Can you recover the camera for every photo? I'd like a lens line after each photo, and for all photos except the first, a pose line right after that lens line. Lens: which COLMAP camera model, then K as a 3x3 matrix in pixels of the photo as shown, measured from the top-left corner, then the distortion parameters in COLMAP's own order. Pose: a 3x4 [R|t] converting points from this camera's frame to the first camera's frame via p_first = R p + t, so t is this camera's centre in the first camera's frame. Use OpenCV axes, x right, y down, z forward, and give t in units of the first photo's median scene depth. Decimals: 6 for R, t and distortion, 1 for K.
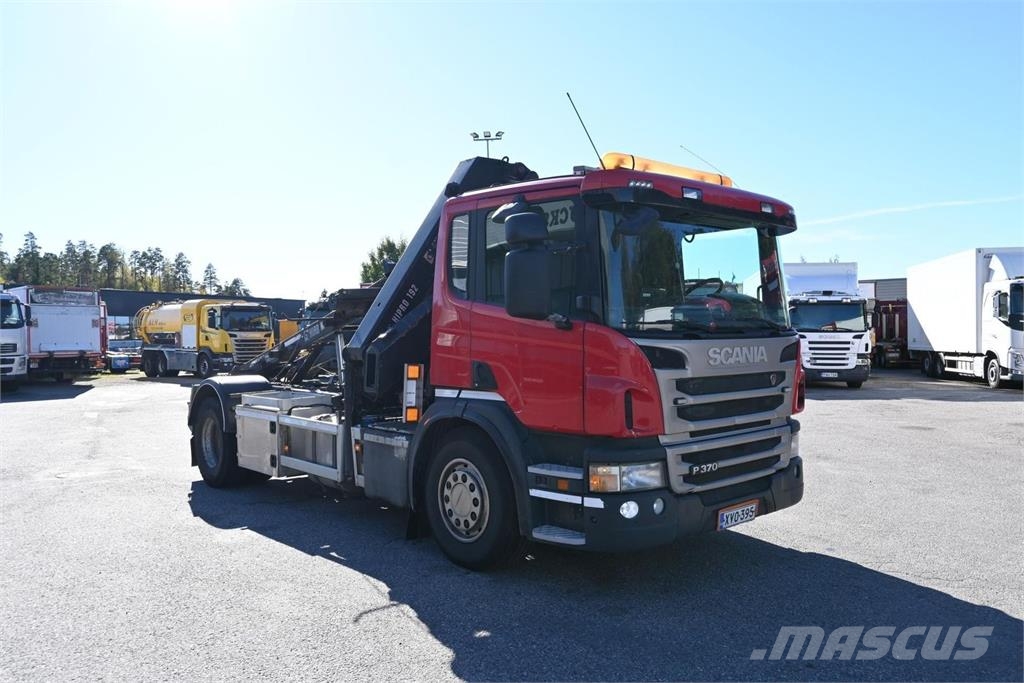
lens RADIAL K [[784.5, 0, 512.0], [0, 784.5, 327.0], [0, 0, 1]] dist [-0.007799, -0.006536]
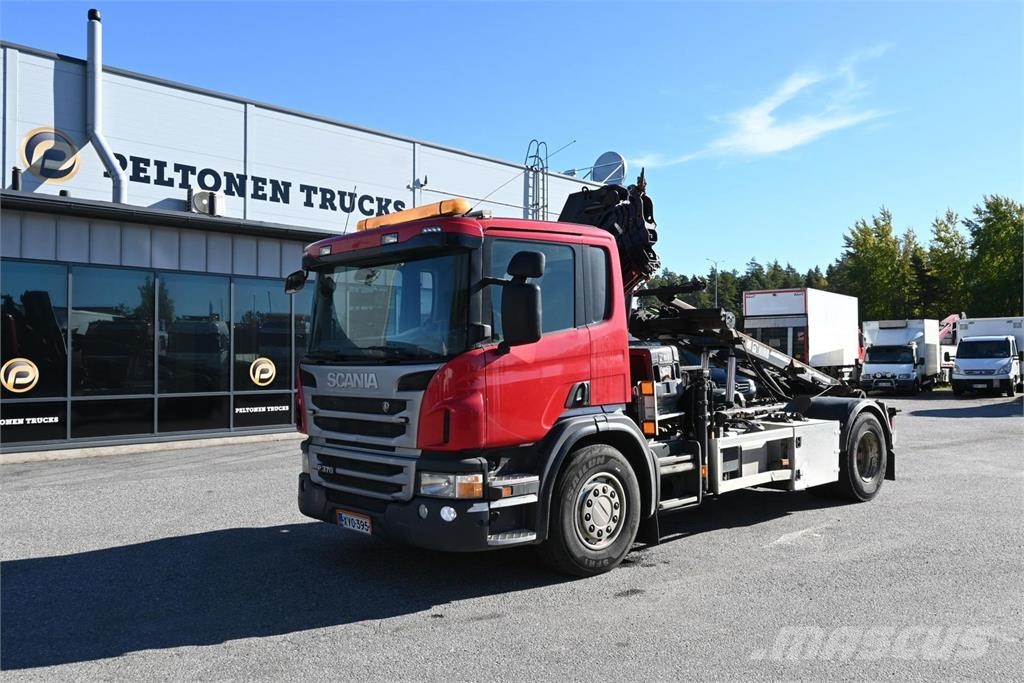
lens RADIAL K [[825.8, 0, 512.0], [0, 825.8, 341.5], [0, 0, 1]] dist [0.003303, 0.003333]
pose [[0.003089, -0.006089, -0.999977, 1.186894], [0.018875, 0.999804, -0.006030, -0.006648], [0.999817, -0.018855, 0.003204, 0.985508]]
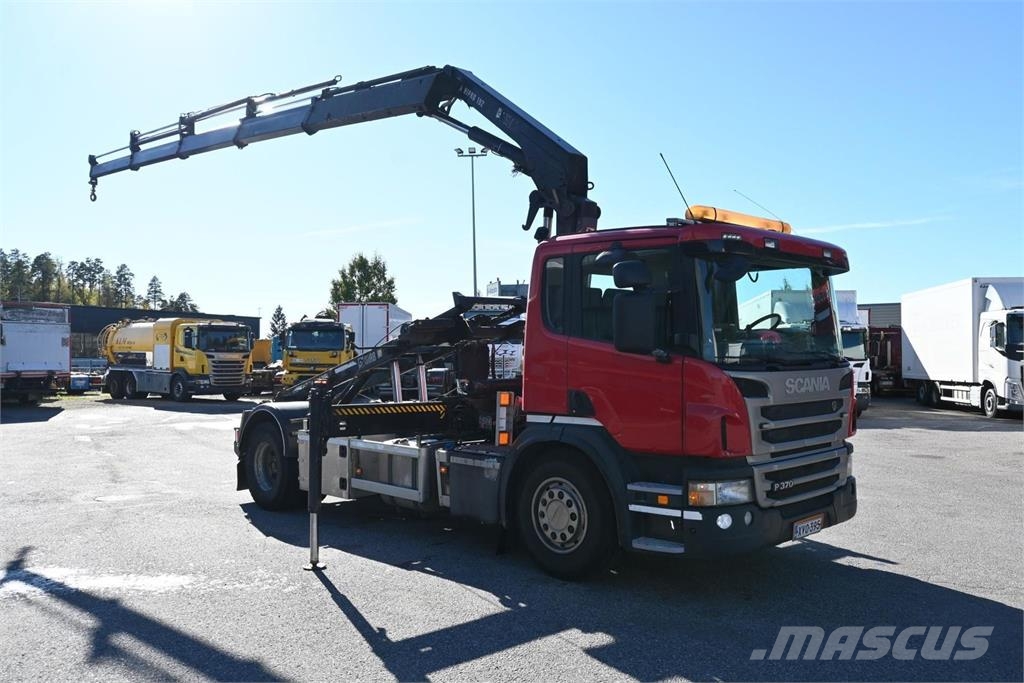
lens RADIAL K [[849.2, 0, 517.3], [0, 849.2, 309.7], [0, 0, 1]] dist [-0.108479, 0.186022]
pose [[0.998762, 0.013840, 0.047781, -0.153302], [-0.011592, 0.998828, -0.047001, -0.010007], [-0.048375, 0.046389, 0.997751, -0.159073]]
